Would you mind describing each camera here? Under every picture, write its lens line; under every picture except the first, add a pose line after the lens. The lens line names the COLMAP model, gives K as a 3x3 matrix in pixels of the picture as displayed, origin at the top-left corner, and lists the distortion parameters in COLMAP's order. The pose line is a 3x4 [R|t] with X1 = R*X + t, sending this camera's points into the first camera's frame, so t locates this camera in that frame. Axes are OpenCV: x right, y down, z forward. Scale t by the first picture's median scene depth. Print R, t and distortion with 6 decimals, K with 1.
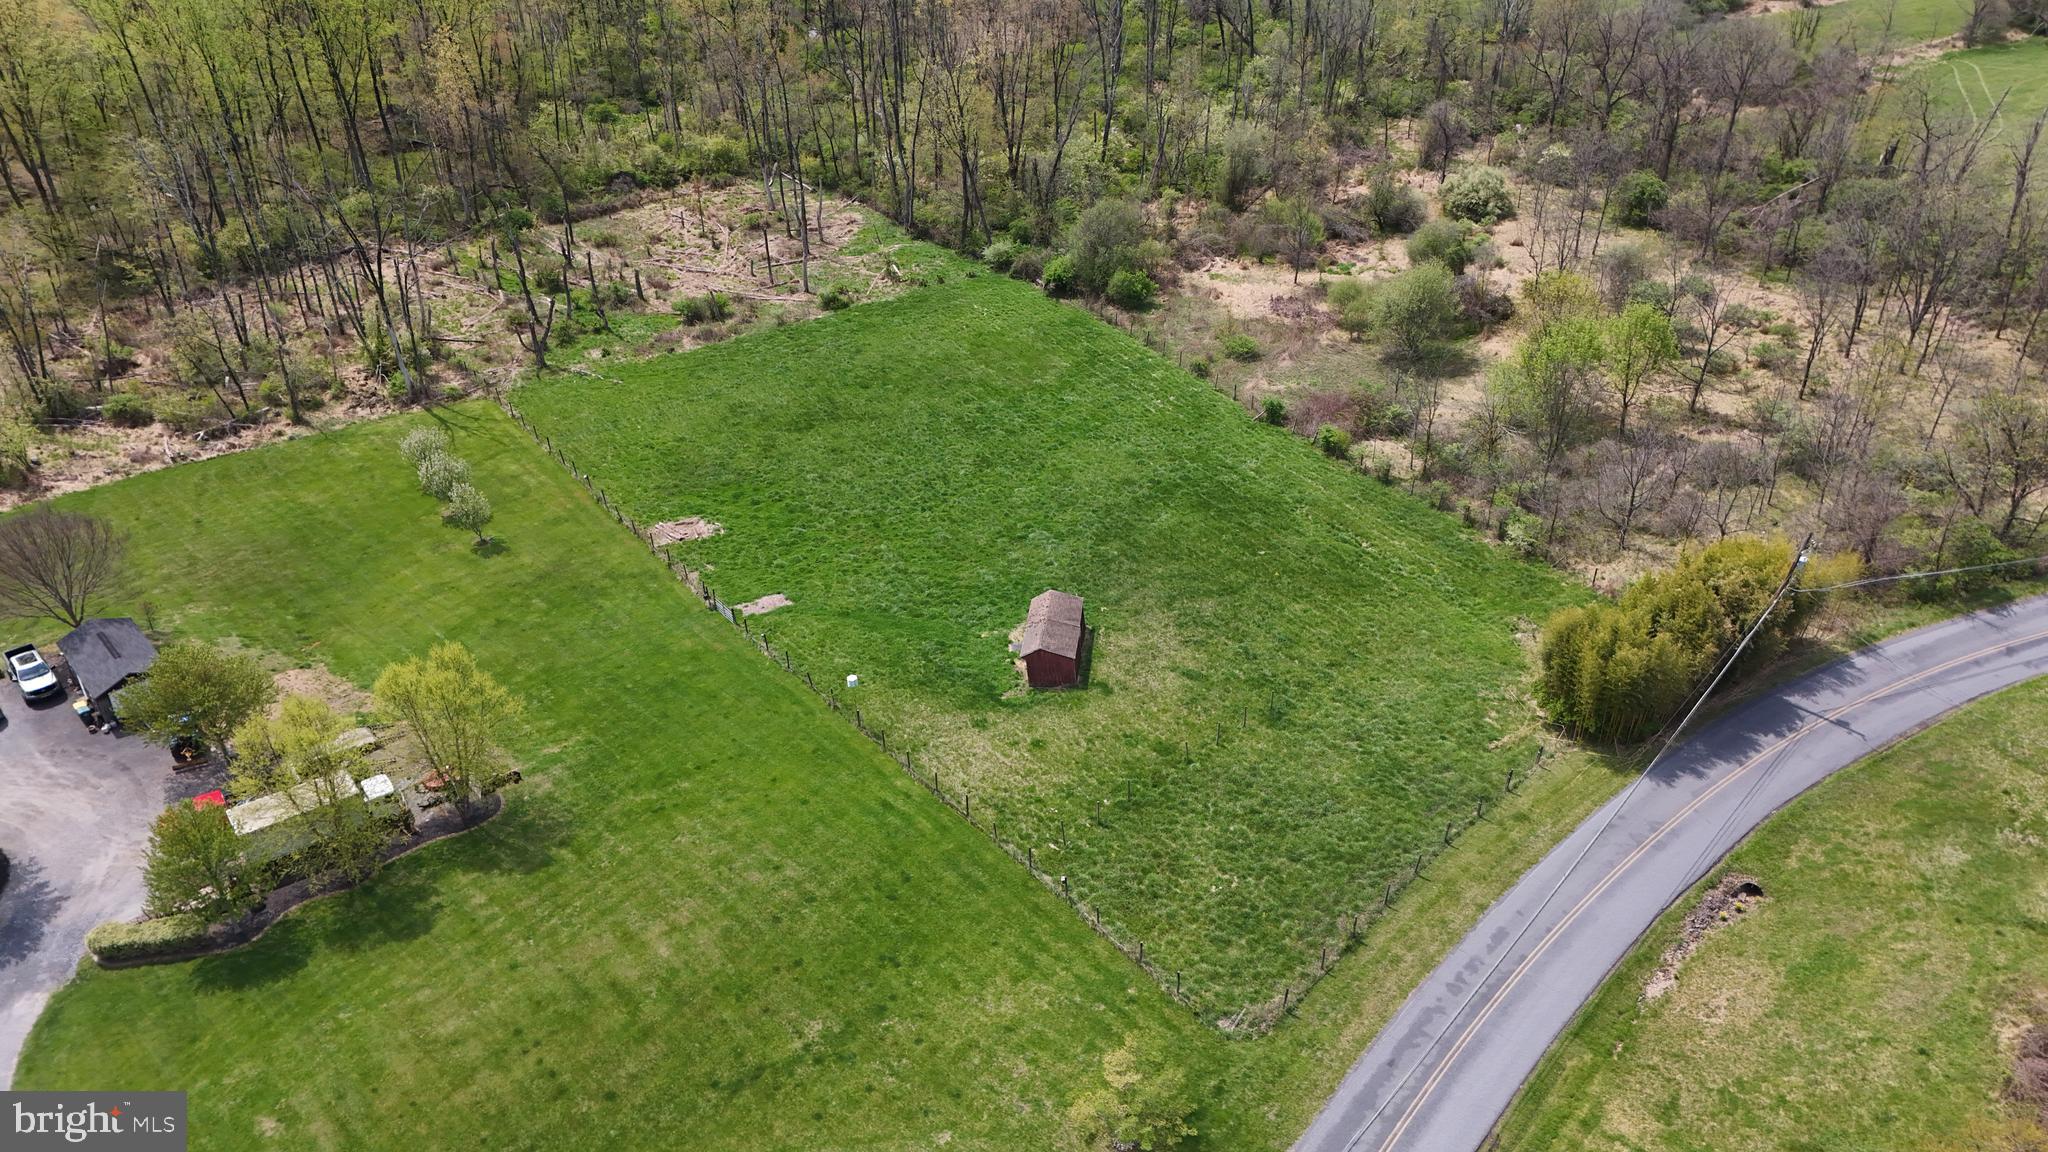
lens RADIAL K [[1499.5, 0, 1022.5], [0, 1499.5, 580.2], [0, 0, 1]] dist [0.101607, -0.116570]
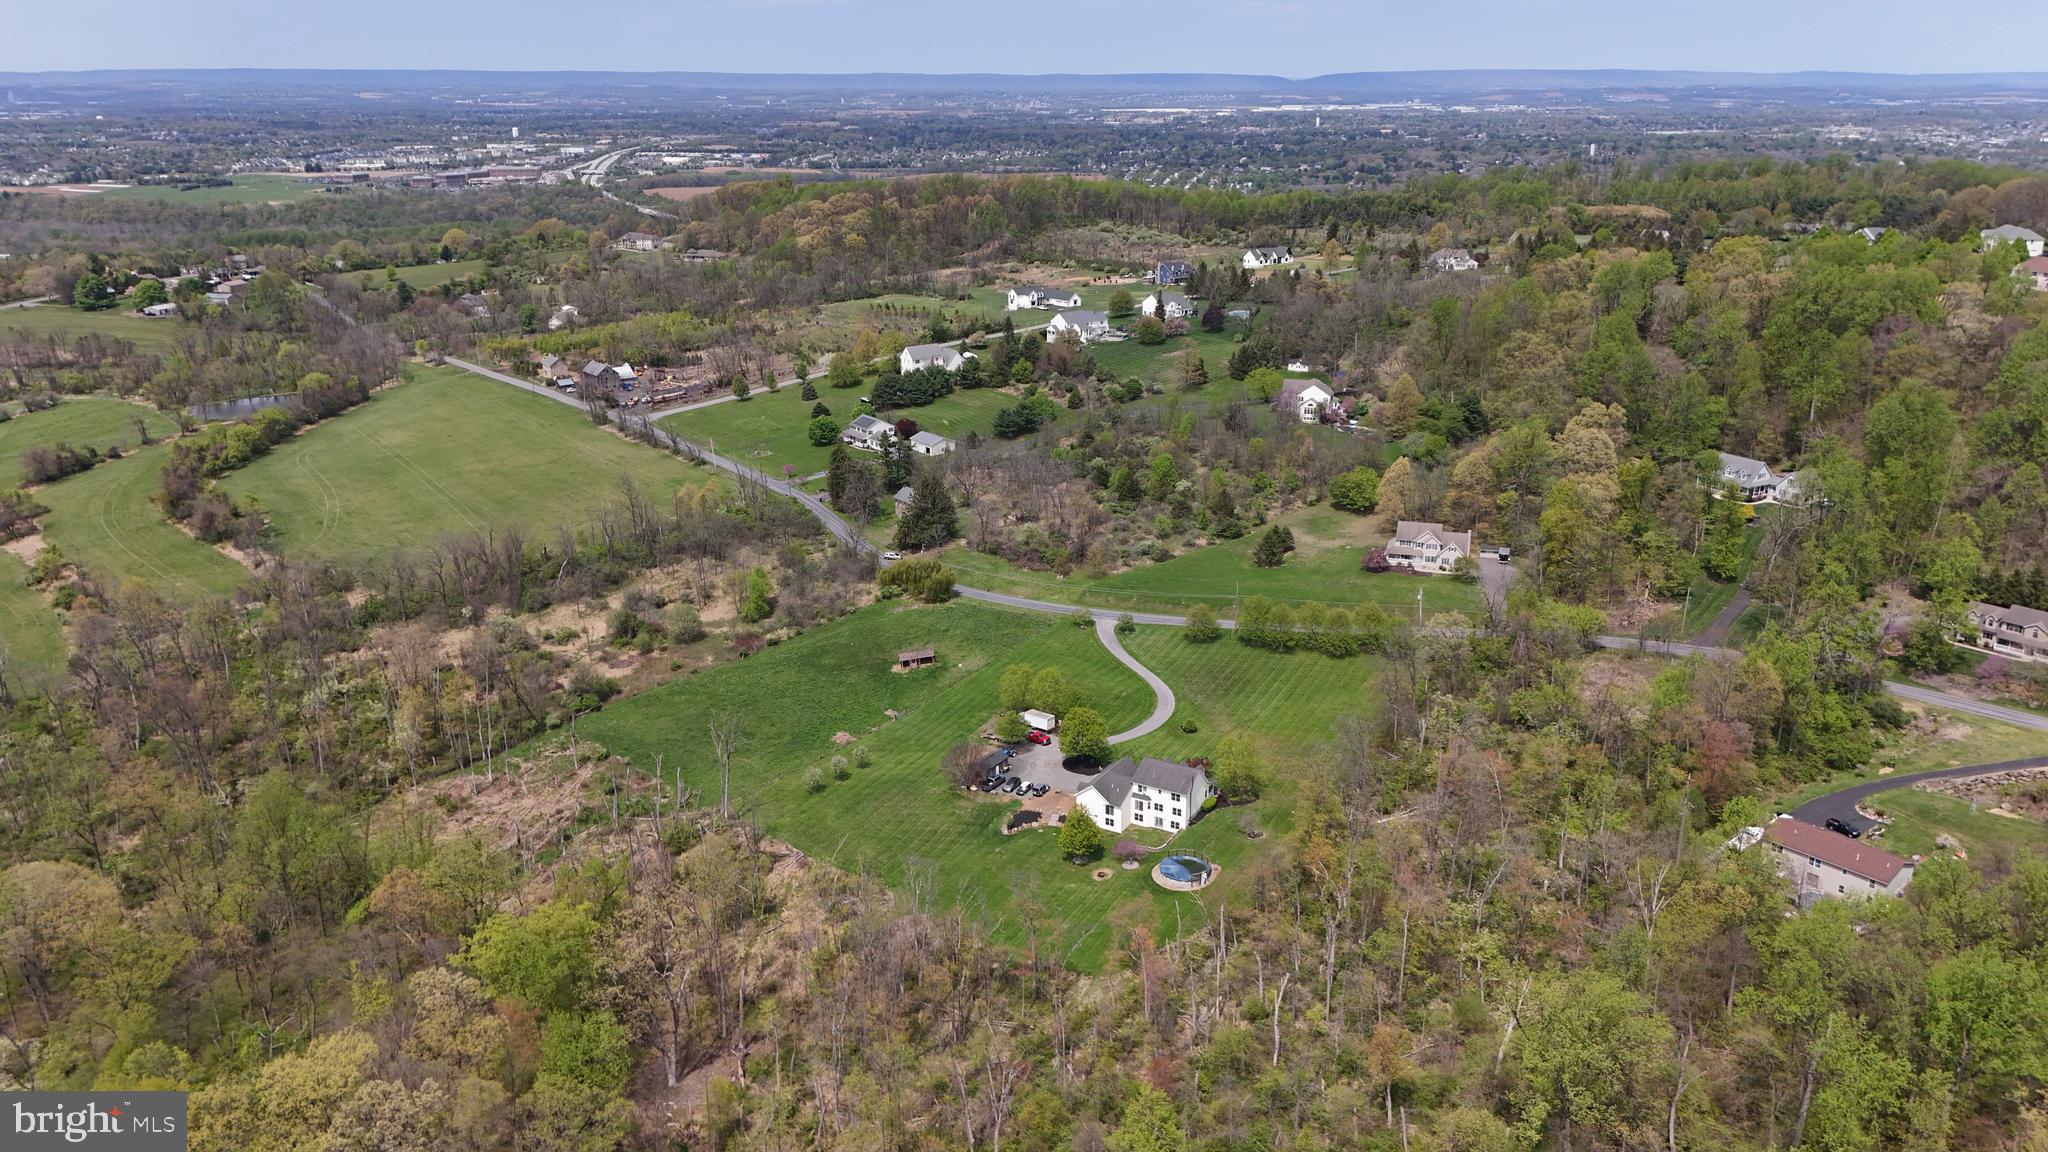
lens RADIAL K [[1499.5, 0, 1022.5], [0, 1499.5, 580.2], [0, 0, 1]] dist [0.101607, -0.116570]
pose [[-0.238596, -0.309497, 0.920480, -2.106973], [0.545627, 0.741376, 0.390707, -0.873449], [-0.803345, 0.595460, -0.008020, 0.492017]]
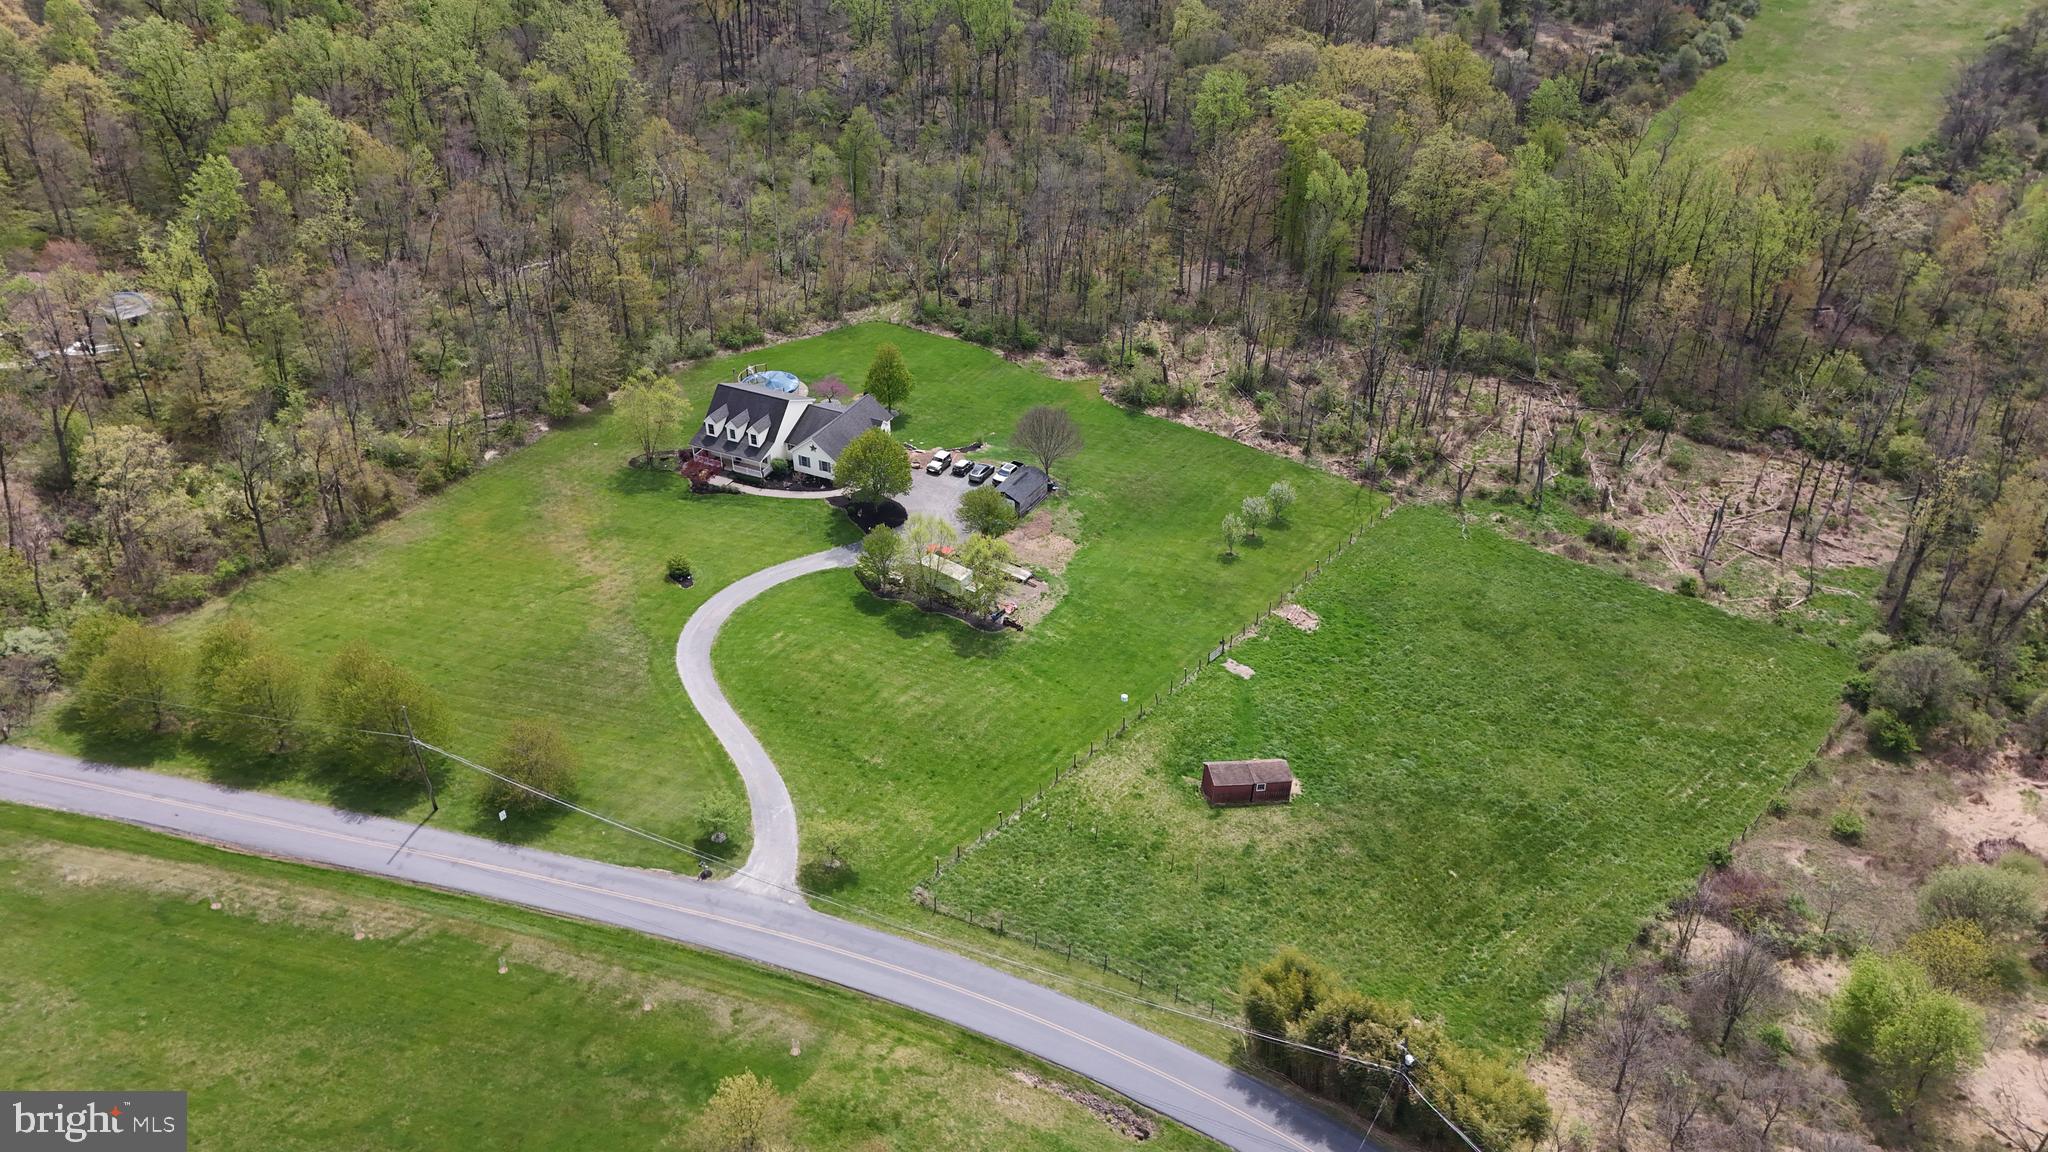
lens RADIAL K [[1499.5, 0, 1022.5], [0, 1499.5, 580.2], [0, 0, 1]] dist [0.101607, -0.116570]
pose [[0.309987, 0.514905, -0.799238, 0.675448], [-0.531270, 0.790966, 0.303521, -0.291294], [0.788454, 0.330523, 0.518743, 0.018709]]
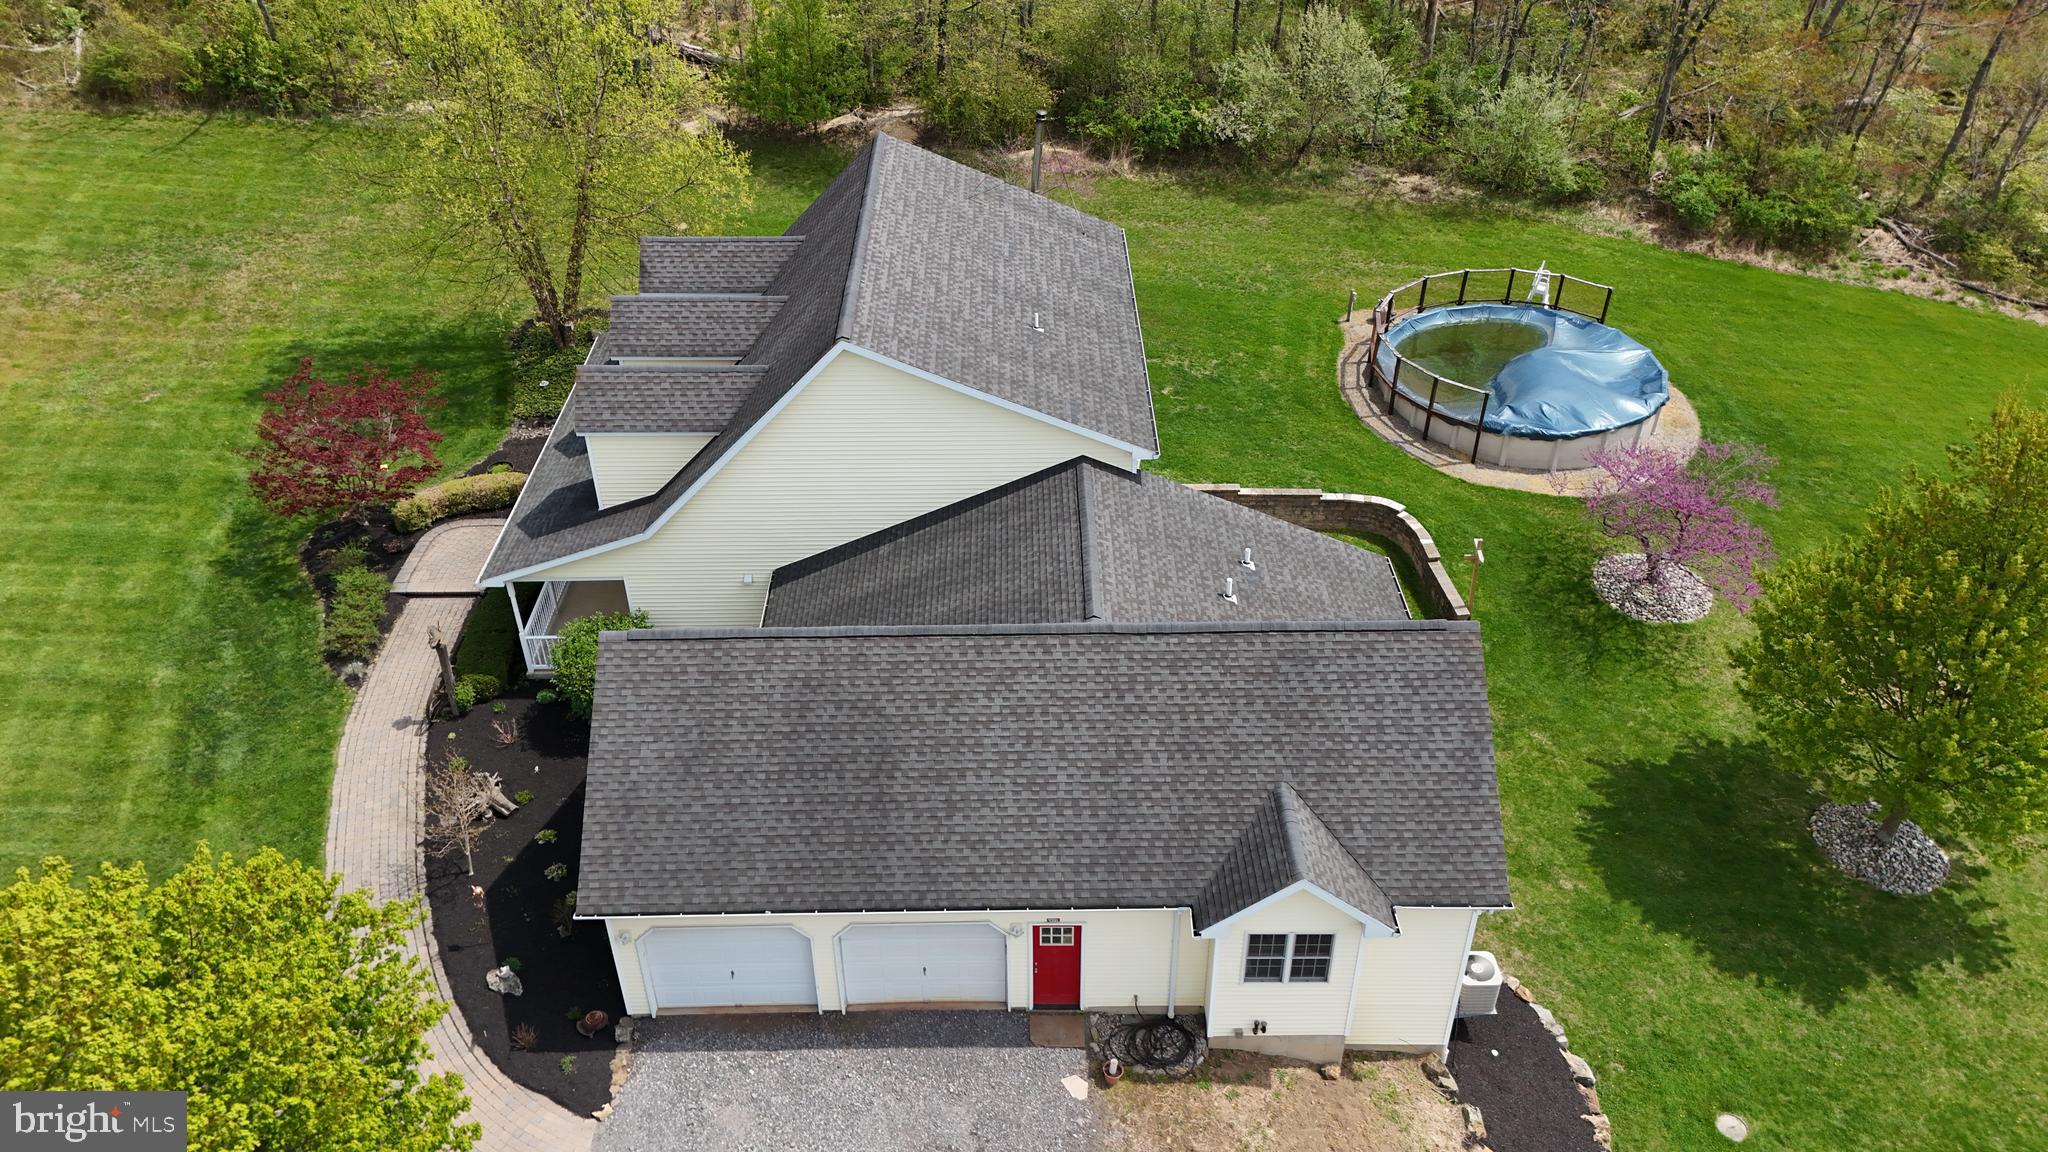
lens RADIAL K [[1510.0, 0, 1014.7], [0, 1510.0, 571.7], [0, 0, 1]] dist [0.068780, -0.071117]
pose [[-0.719557, 0.398137, -0.568968, -0.411203], [-0.387342, 0.449923, 0.804696, -0.055382], [0.576371, 0.799410, -0.169530, 0.552318]]
